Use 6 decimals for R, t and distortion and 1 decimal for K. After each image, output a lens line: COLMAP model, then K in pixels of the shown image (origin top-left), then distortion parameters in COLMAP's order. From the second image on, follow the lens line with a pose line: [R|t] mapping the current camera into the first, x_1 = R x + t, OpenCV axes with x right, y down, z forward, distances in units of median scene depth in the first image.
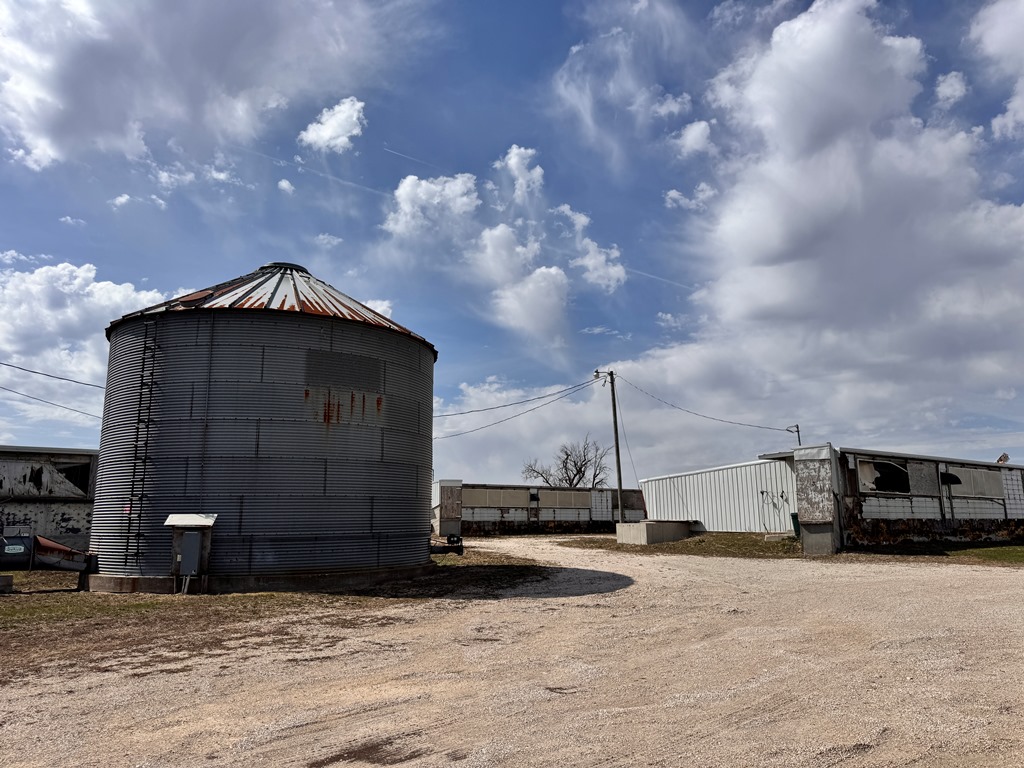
lens RADIAL K [[734.9, 0, 508.2], [0, 734.9, 387.6], [0, 0, 1]] dist [0.035537, -0.040938]
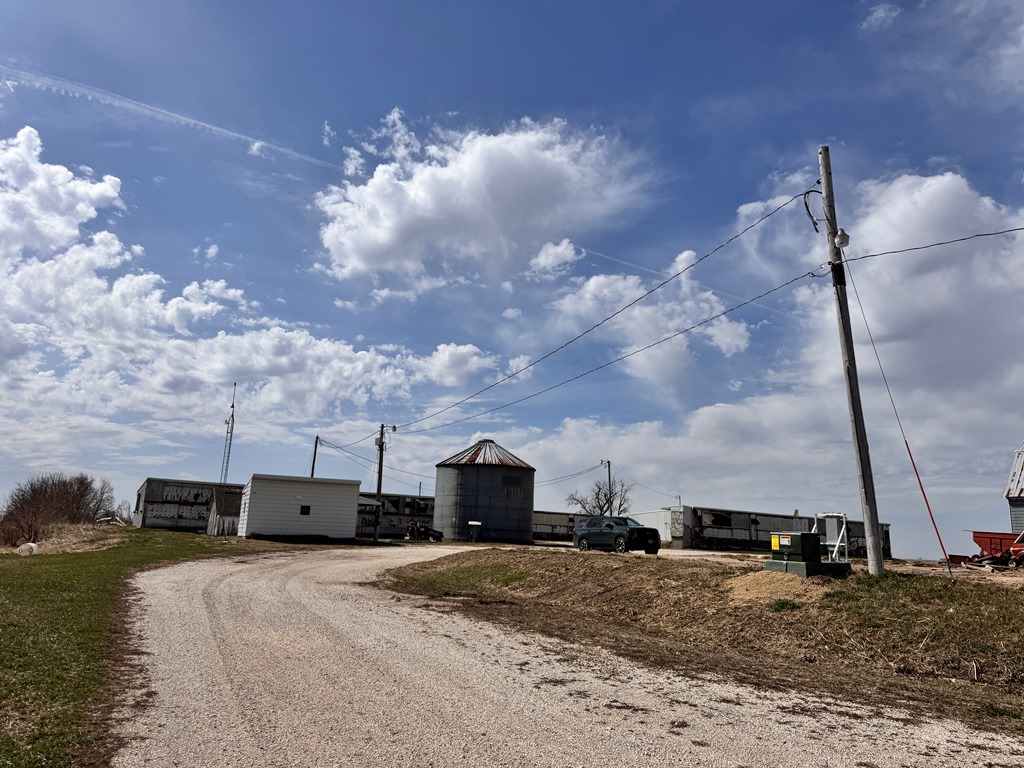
lens RADIAL K [[715.4, 0, 512.0], [0, 715.4, 384.0], [0, 0, 1]] dist [0.091268, -0.141467]
pose [[0.997424, 0.035171, -0.062519, -0.018455], [-0.037236, 0.998788, -0.032179, -0.212069], [0.061311, 0.034424, 0.997525, -1.348368]]
